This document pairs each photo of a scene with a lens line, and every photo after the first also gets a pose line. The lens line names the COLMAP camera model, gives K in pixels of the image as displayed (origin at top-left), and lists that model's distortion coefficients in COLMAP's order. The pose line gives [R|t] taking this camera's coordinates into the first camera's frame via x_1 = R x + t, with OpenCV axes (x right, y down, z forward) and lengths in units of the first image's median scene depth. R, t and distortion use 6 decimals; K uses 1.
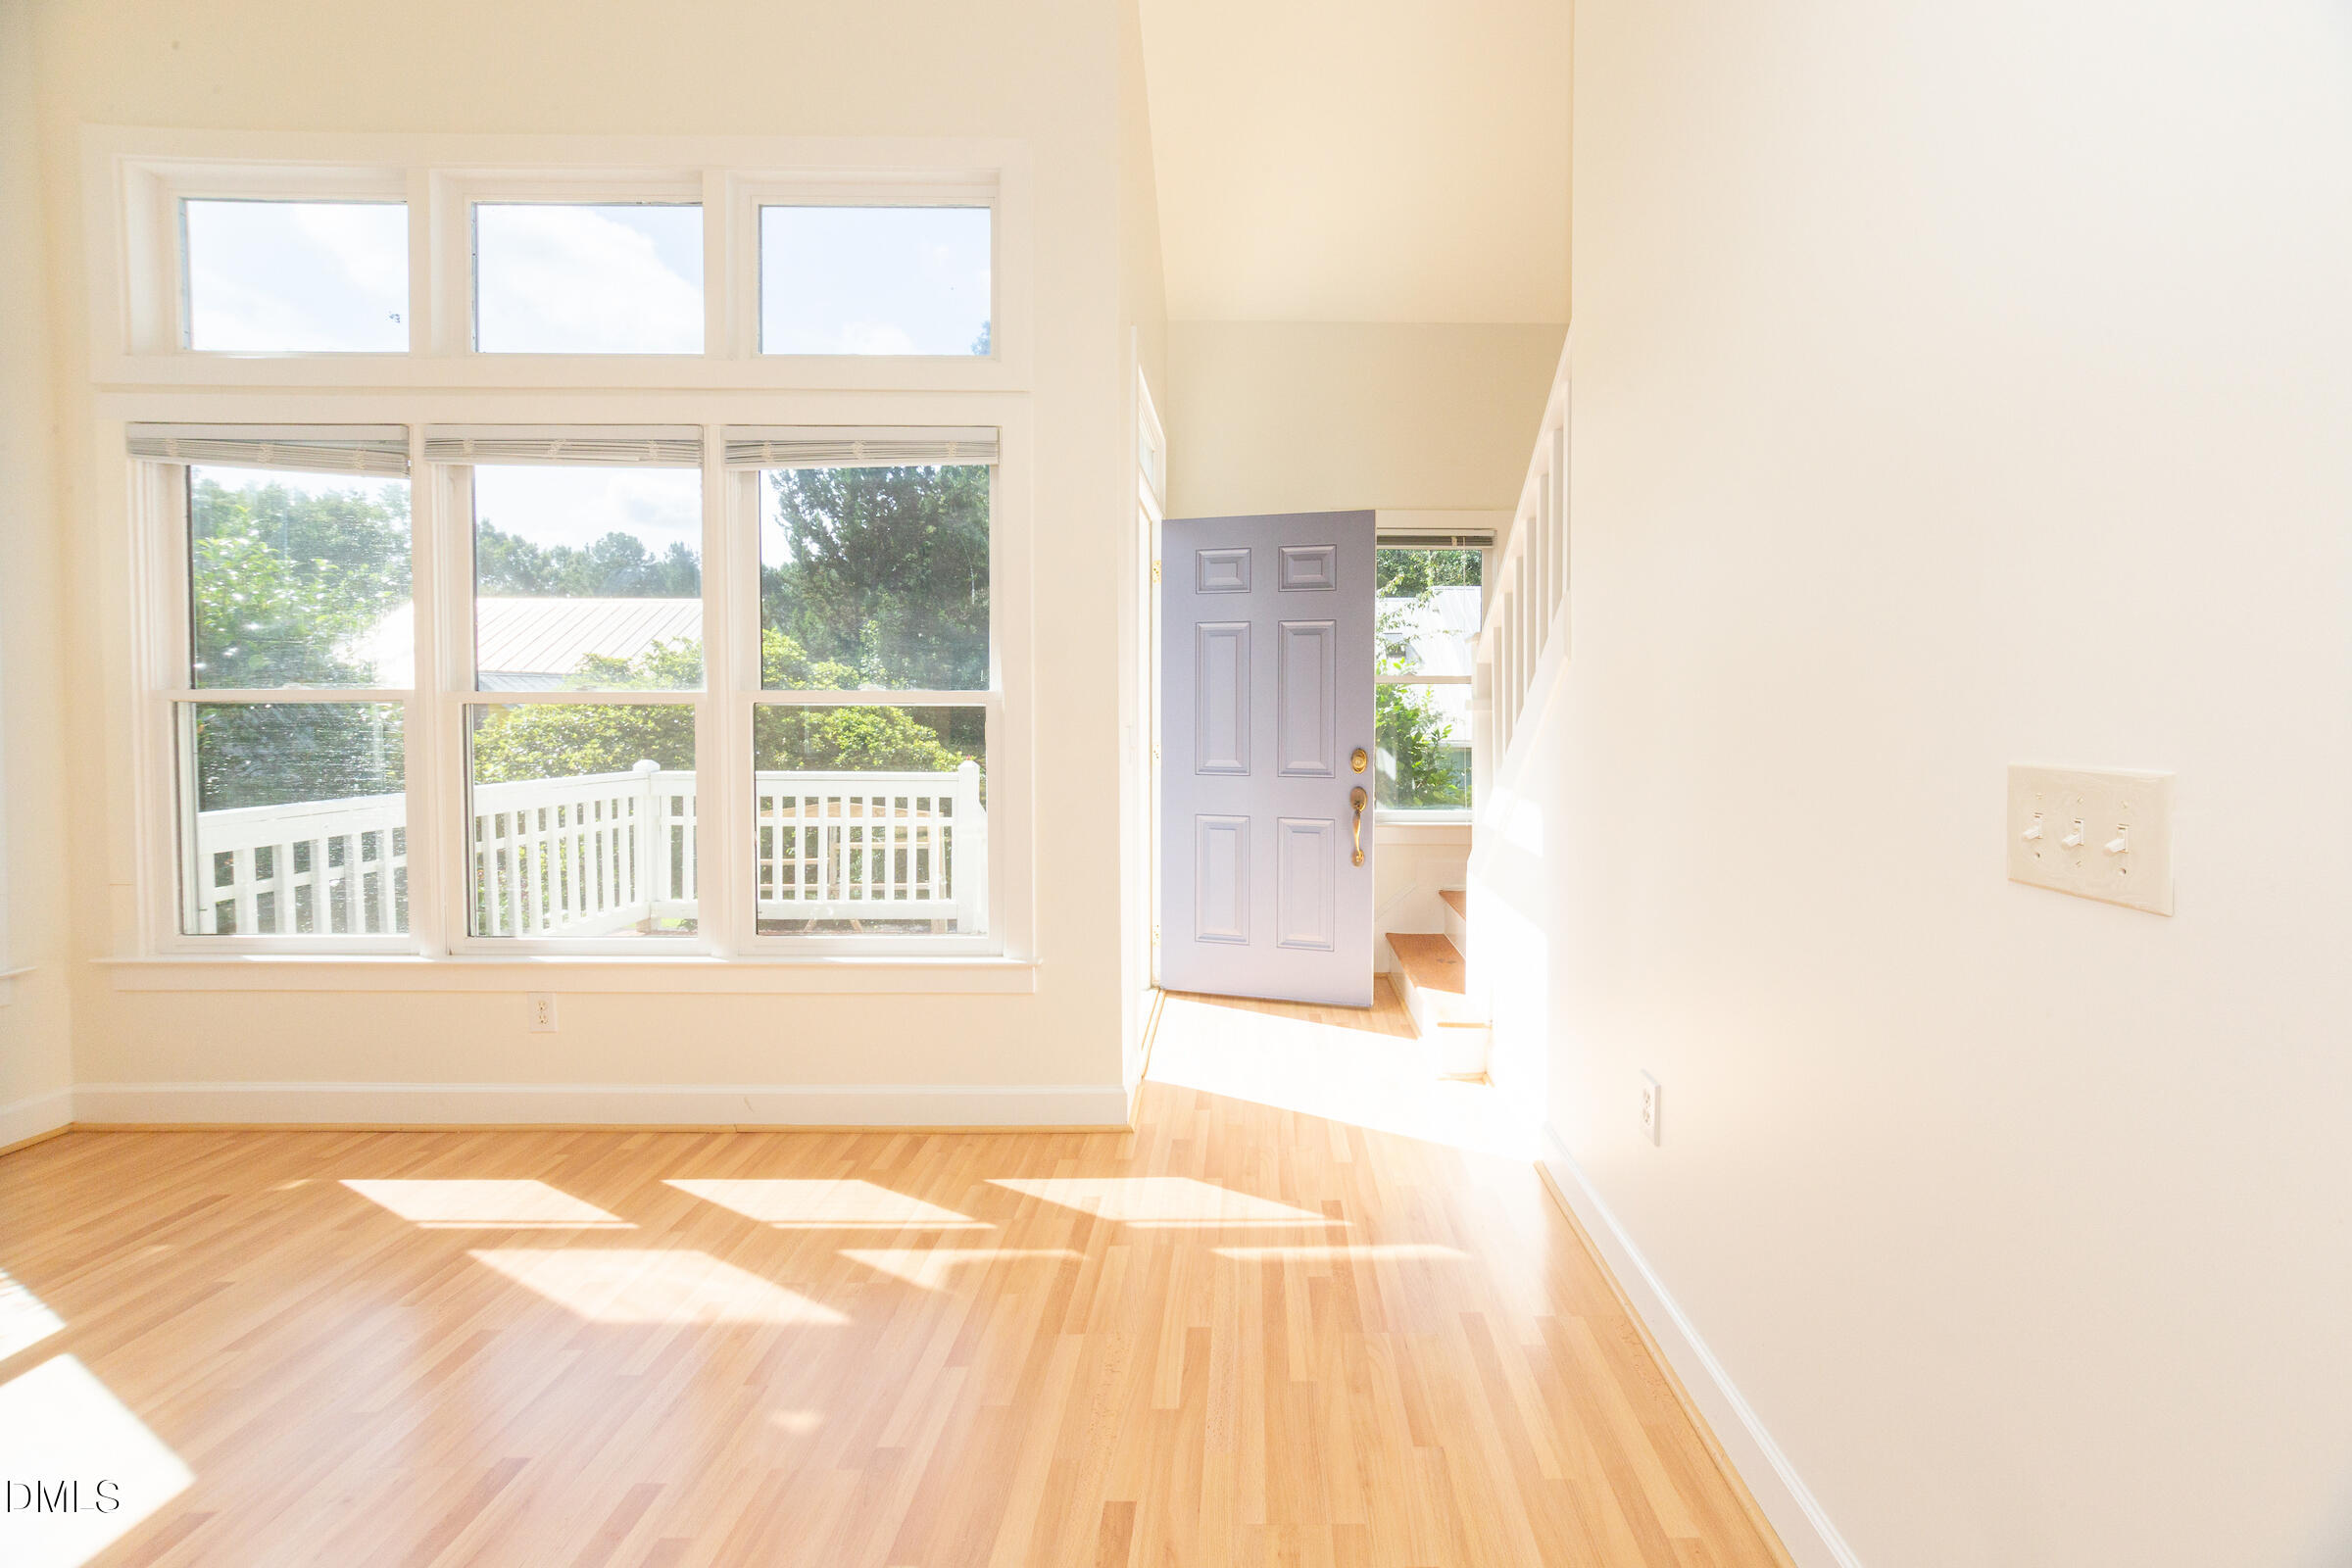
lens RADIAL K [[917.5, 0, 1255.8], [0, 917.5, 732.5], [0, 0, 1]] dist [-0.004401, 0.000007]
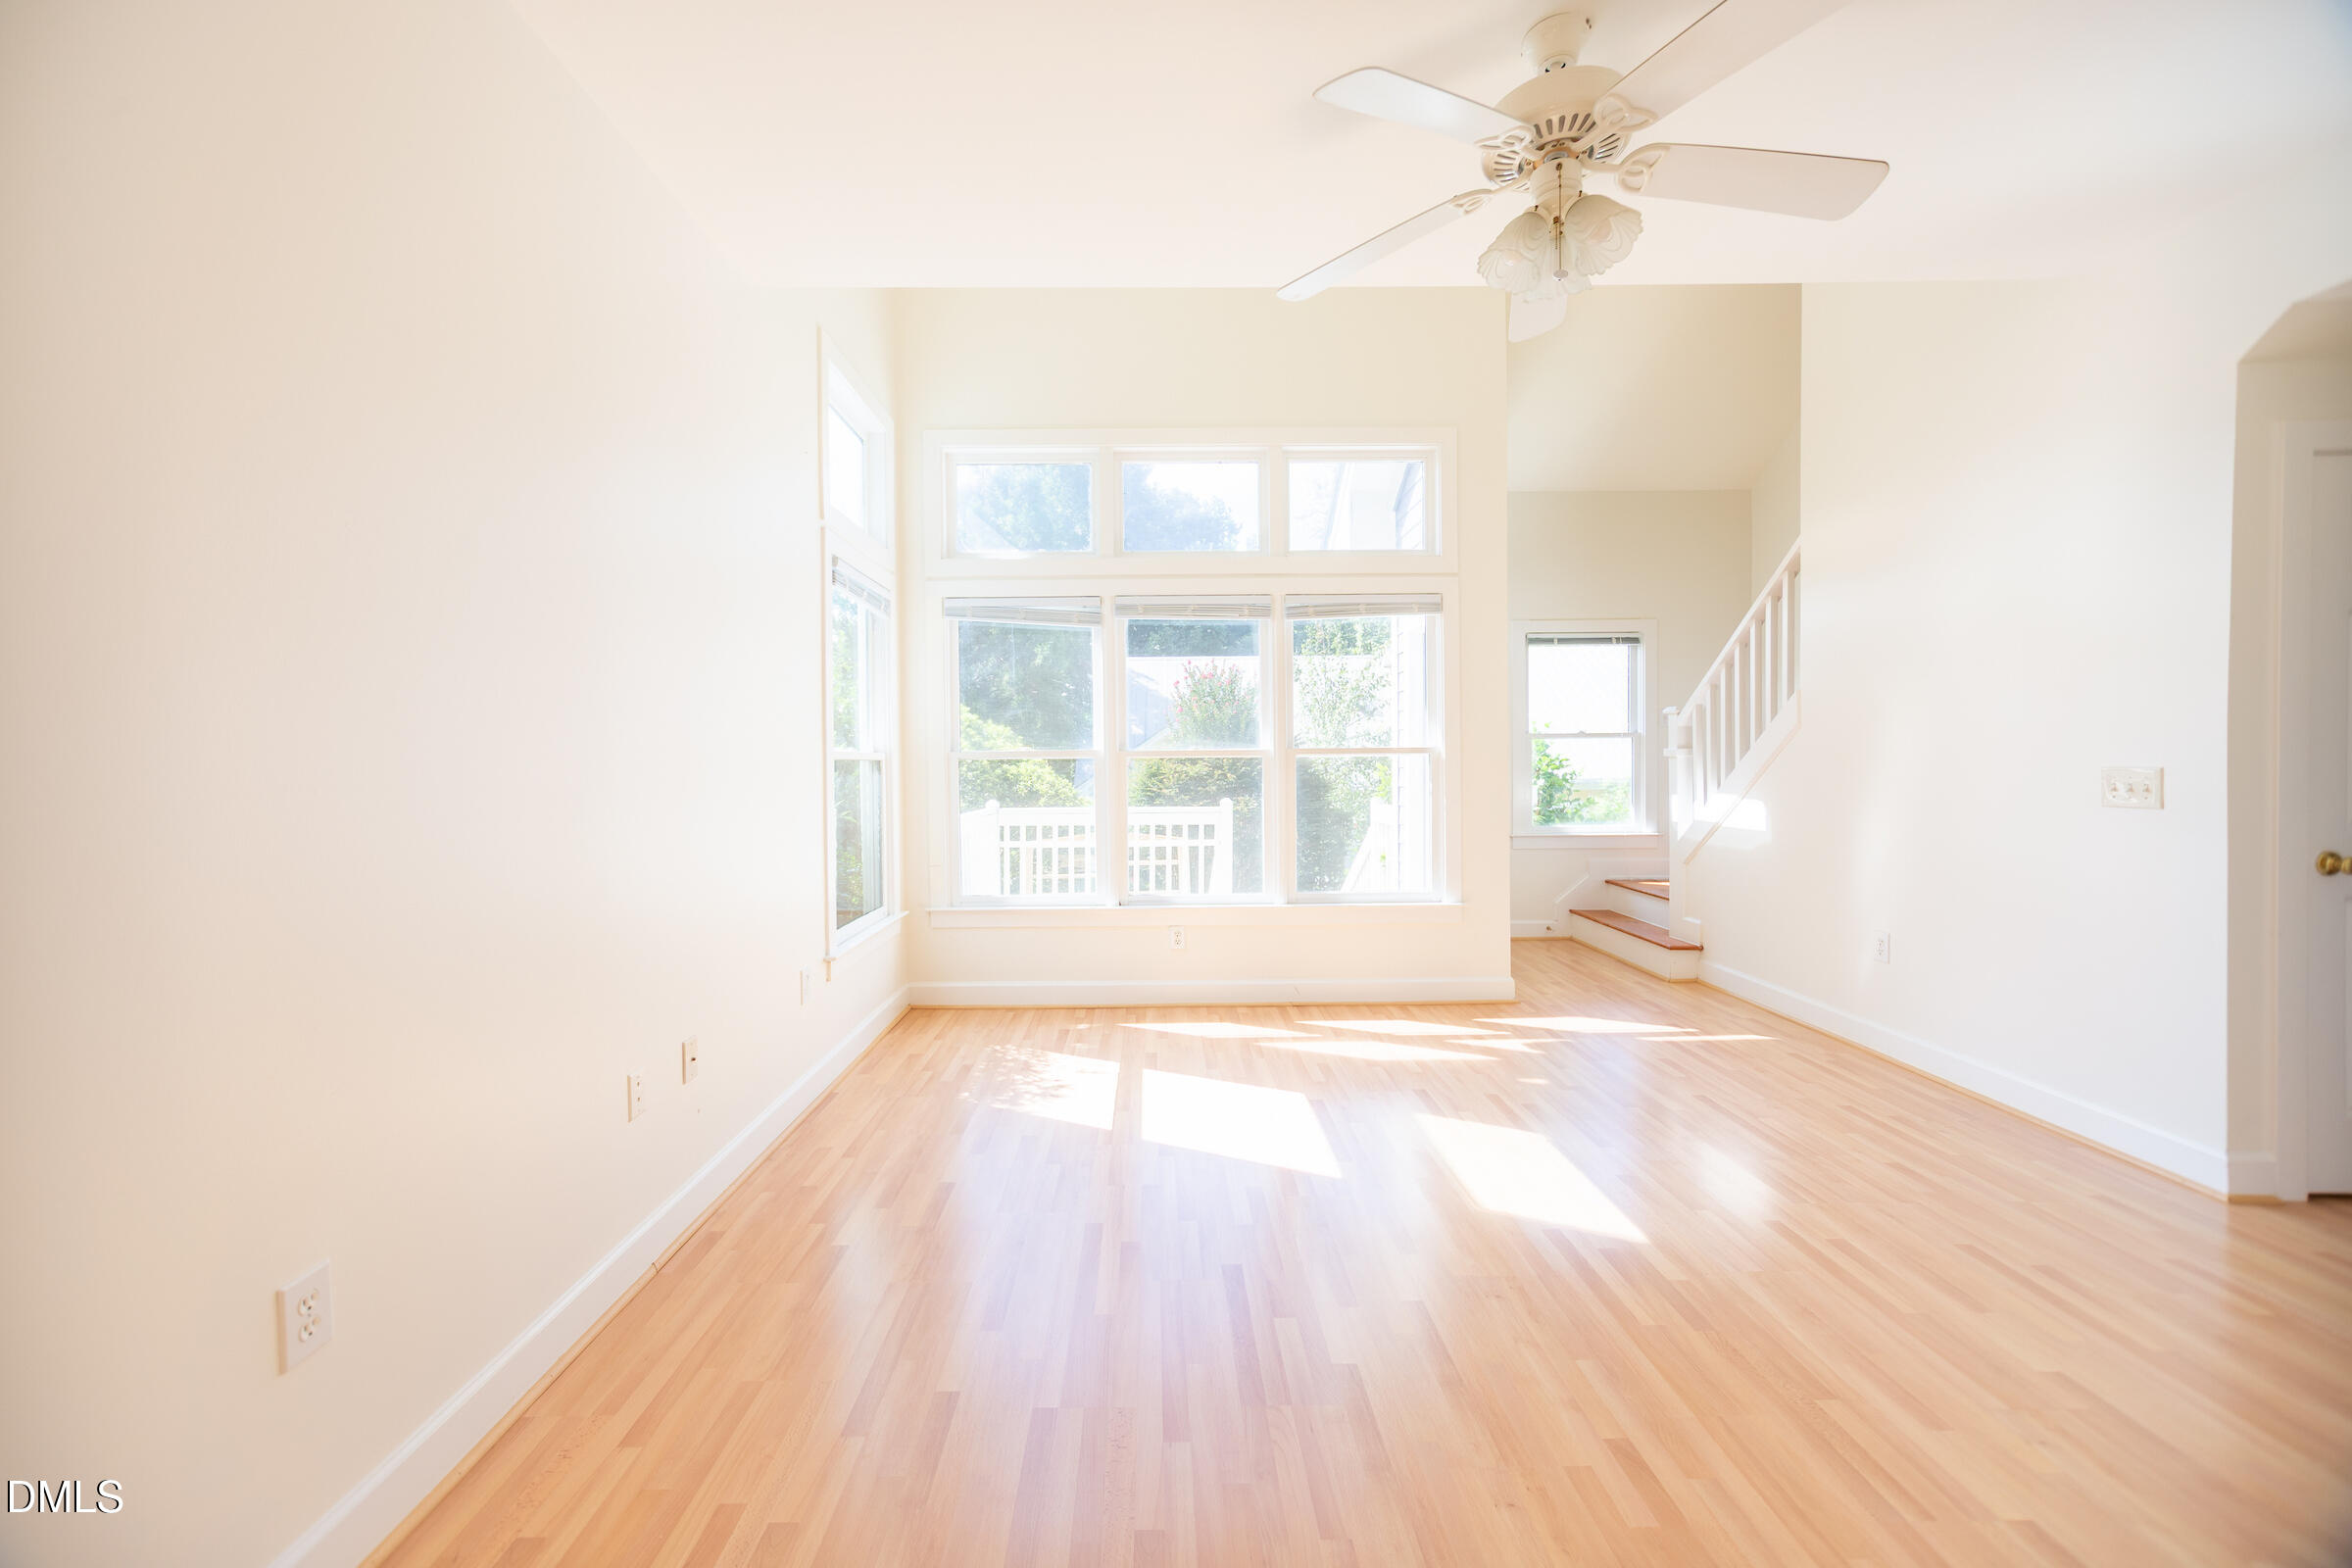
lens RADIAL K [[914.6, 0, 1163.5], [0, 914.6, 779.8], [0, 0, 1]] dist [0.015320, 0.000178]
pose [[0.999861, -0.010760, 0.012744, -0.408177], [0.010819, 0.999931, -0.004565, 0.008991], [-0.012694, 0.004702, 0.999908, -0.355273]]
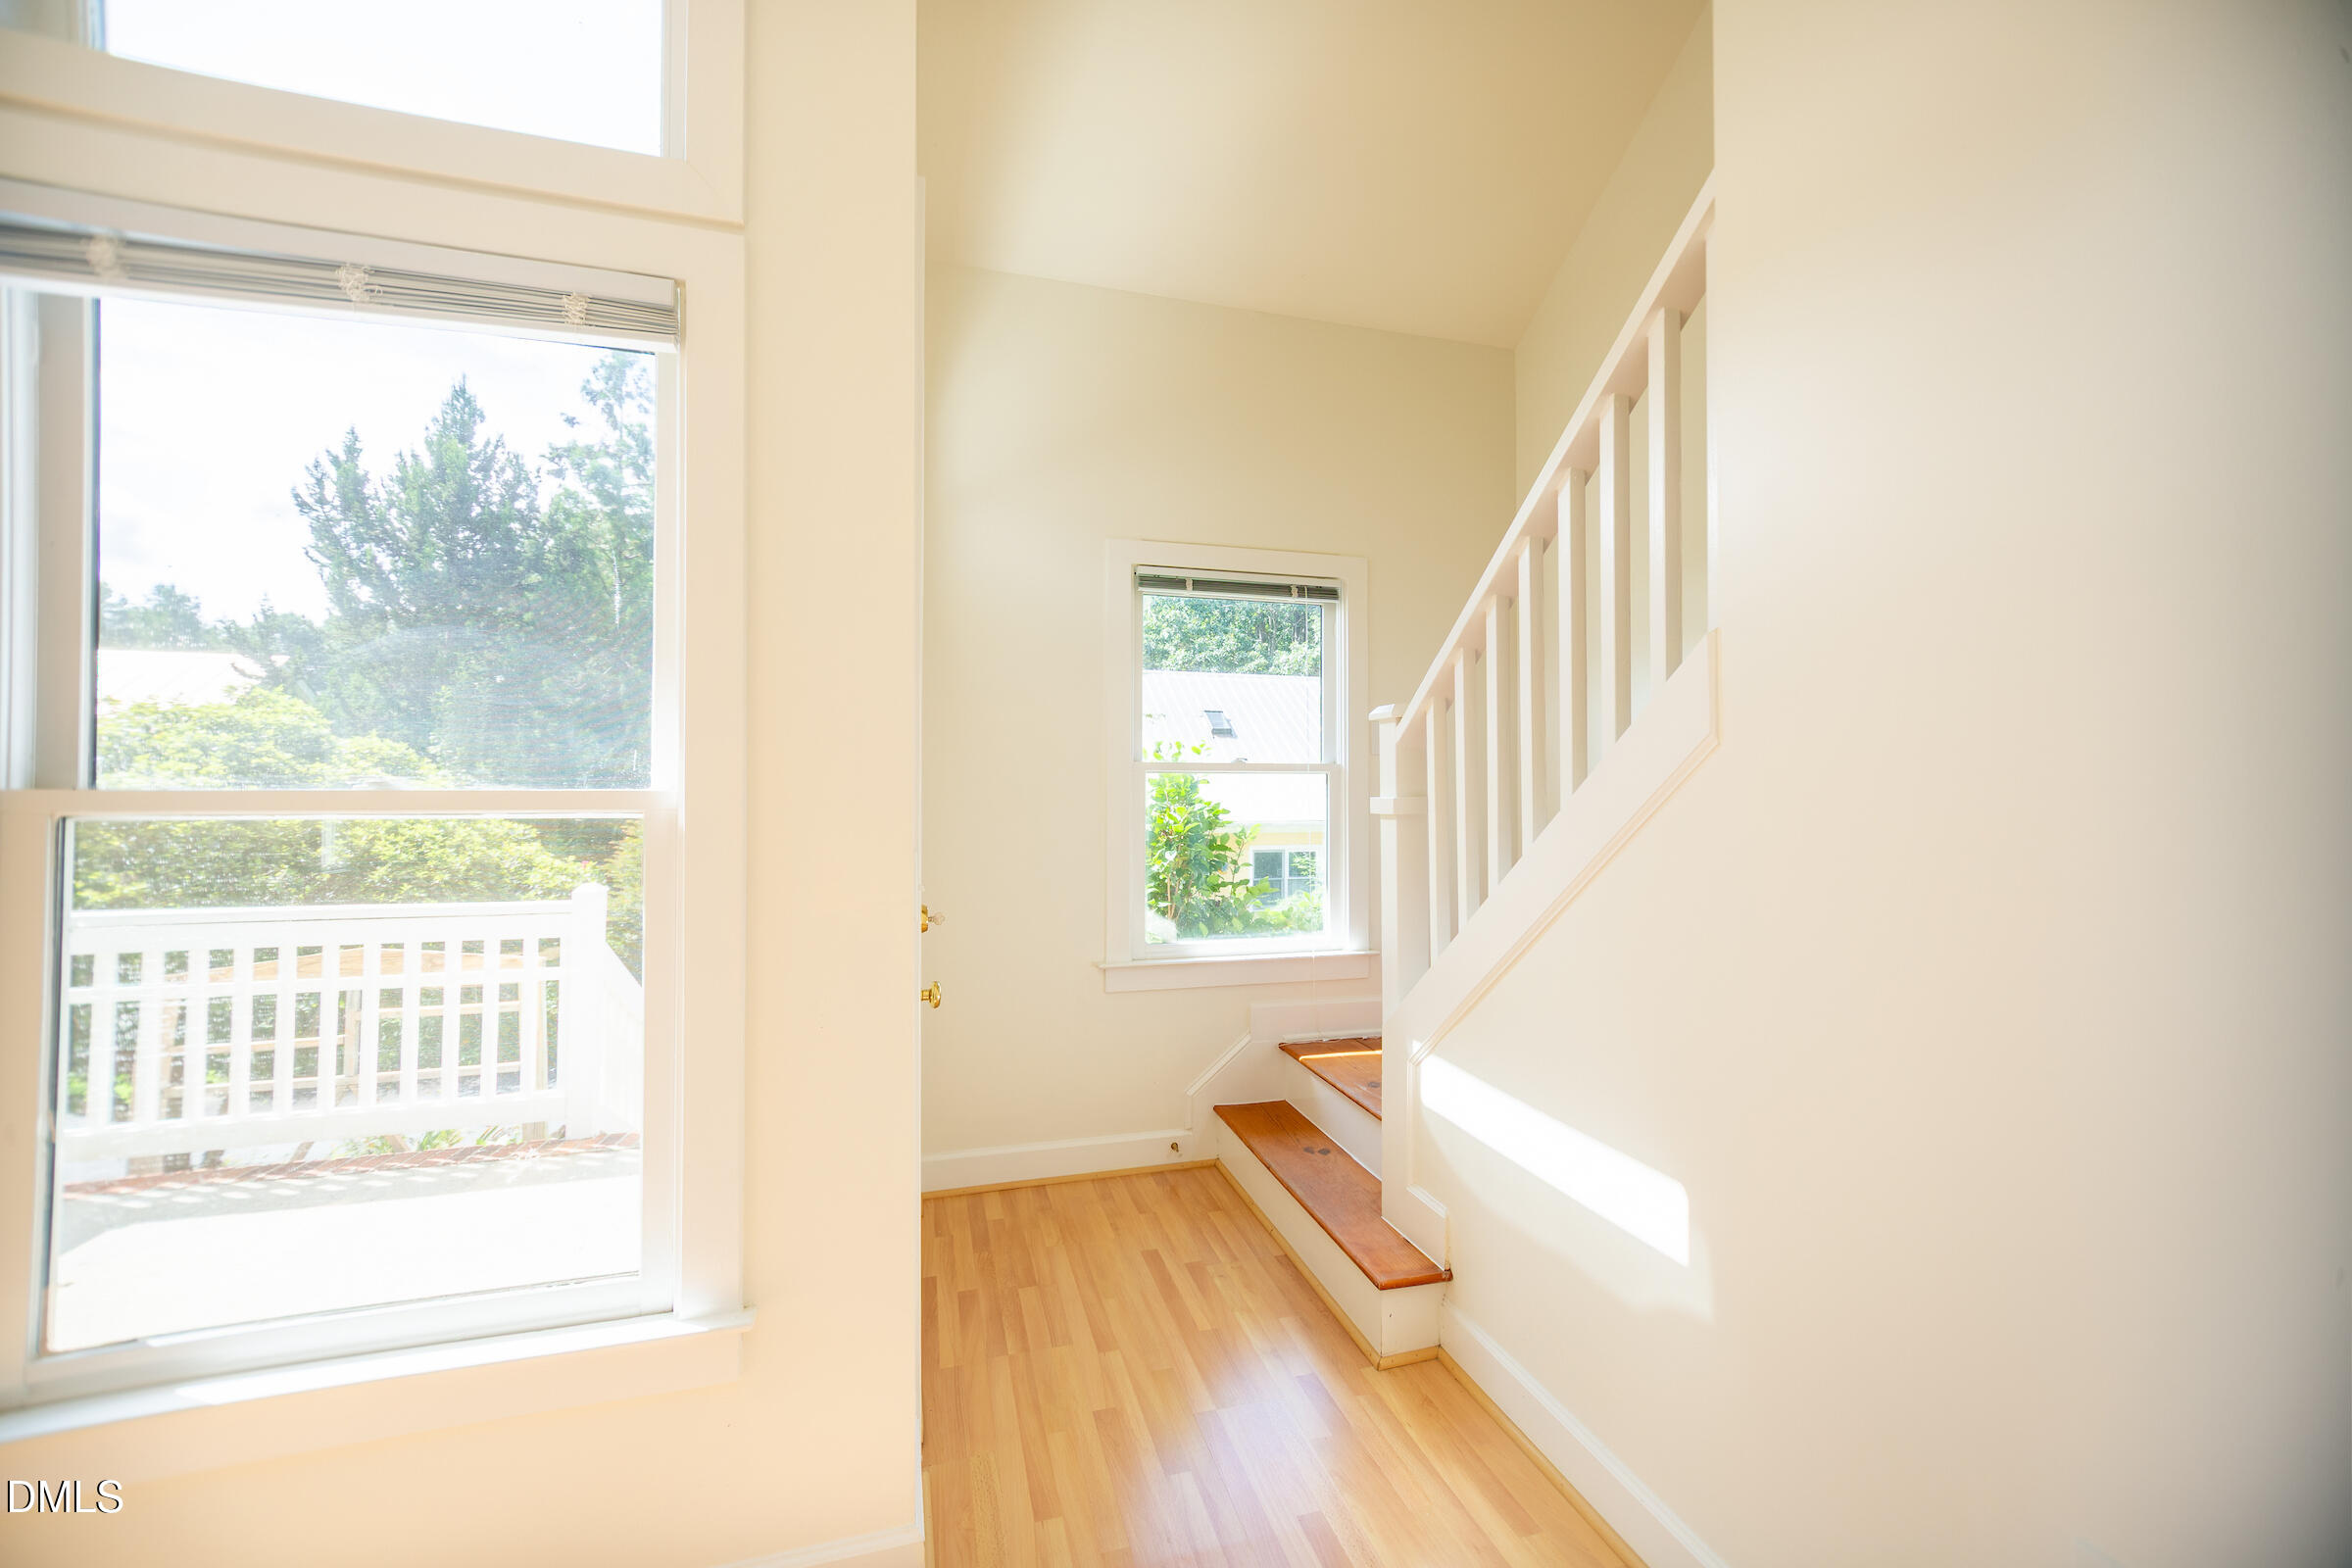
lens RADIAL K [[922.6, 0, 1160.5], [0, 922.6, 783.0], [0, 0, 1]] dist [0.002596, 0.000190]
pose [[0.967127, 0.001583, 0.254290, -0.072653], [0.007747, 0.999333, -0.035683, -0.014442], [-0.254177, 0.036480, 0.966469, 0.213562]]
